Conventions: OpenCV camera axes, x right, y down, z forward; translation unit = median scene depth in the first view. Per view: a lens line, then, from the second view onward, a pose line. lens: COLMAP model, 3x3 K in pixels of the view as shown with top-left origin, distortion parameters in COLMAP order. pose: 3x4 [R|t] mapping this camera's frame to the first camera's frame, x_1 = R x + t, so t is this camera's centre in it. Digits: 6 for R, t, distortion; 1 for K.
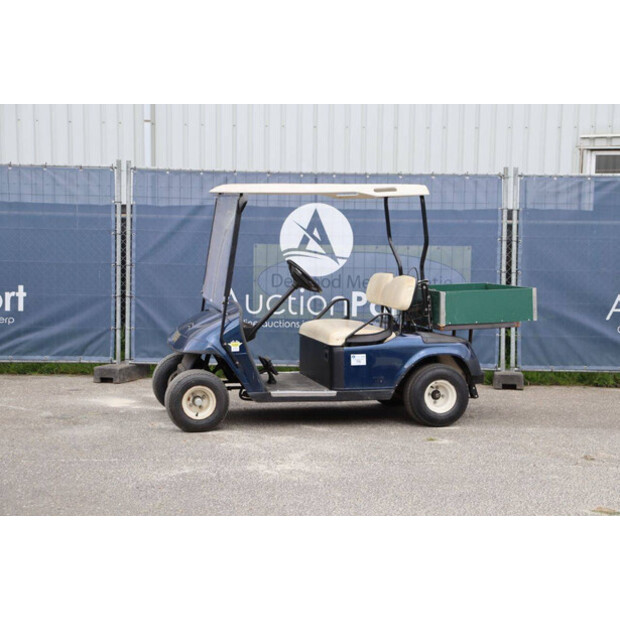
lens RADIAL K [[1217.0, 0, 313.1], [0, 1217.0, 310.9], [0, 0, 1]] dist [0.293330, 0.000000]
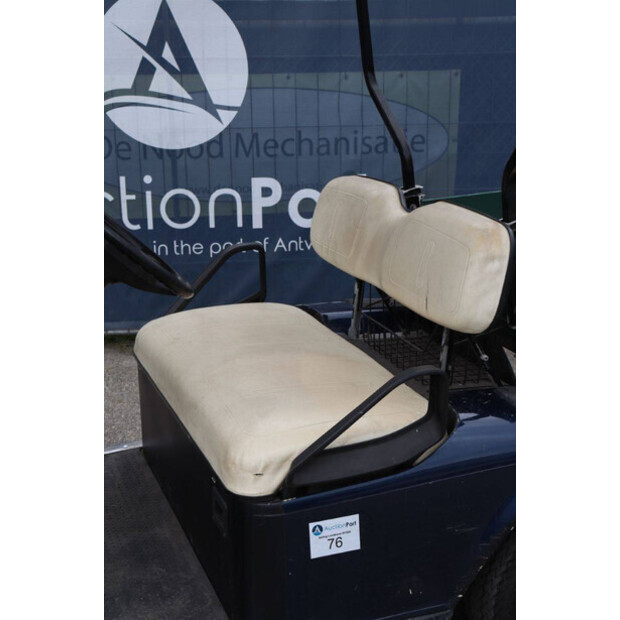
lens RADIAL K [[963.6, 0, 305.9], [0, 963.6, 324.5], [0, 0, 1]] dist [0.134405, 0.000000]
pose [[0.991610, -0.059040, 0.114993, 0.005605], [0.031732, 0.973560, 0.226217, -0.045899], [-0.125308, -0.220670, 0.967266, 0.607901]]
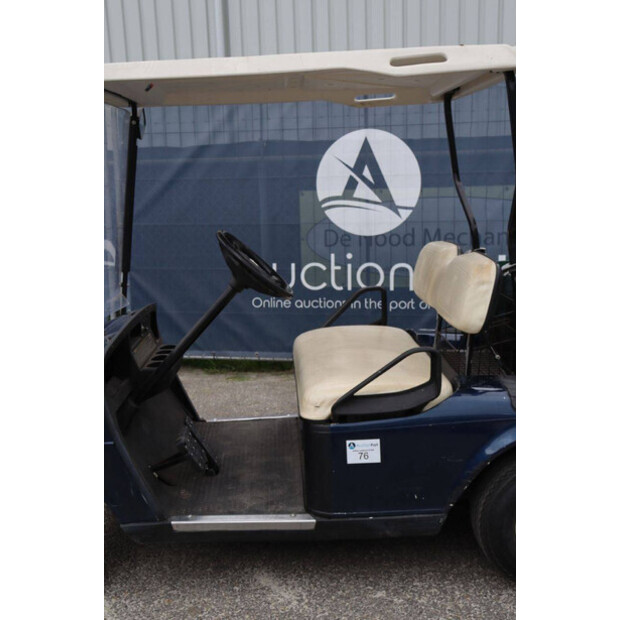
lens RADIAL K [[772.6, 0, 304.4], [0, 772.6, 318.6], [0, 0, 1]] dist [0.009126, 0.000000]
pose [[0.978835, -0.005137, -0.204585, 0.057297], [0.028655, 0.993277, 0.112158, -0.031821], [0.202634, -0.115647, 0.972402, 0.554920]]
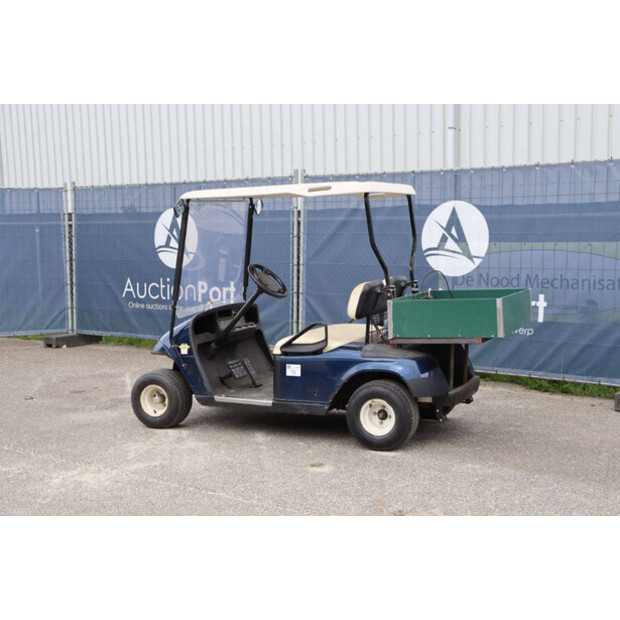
lens RADIAL K [[963.6, 0, 296.4], [0, 963.6, 311.0], [0, 0, 1]] dist [0.134405, 0.000000]
pose [[0.780147, 0.032906, -0.624730, 0.388255], [-0.017235, 0.999367, 0.031118, -0.022498], [0.625359, -0.013509, 0.780220, 0.320142]]
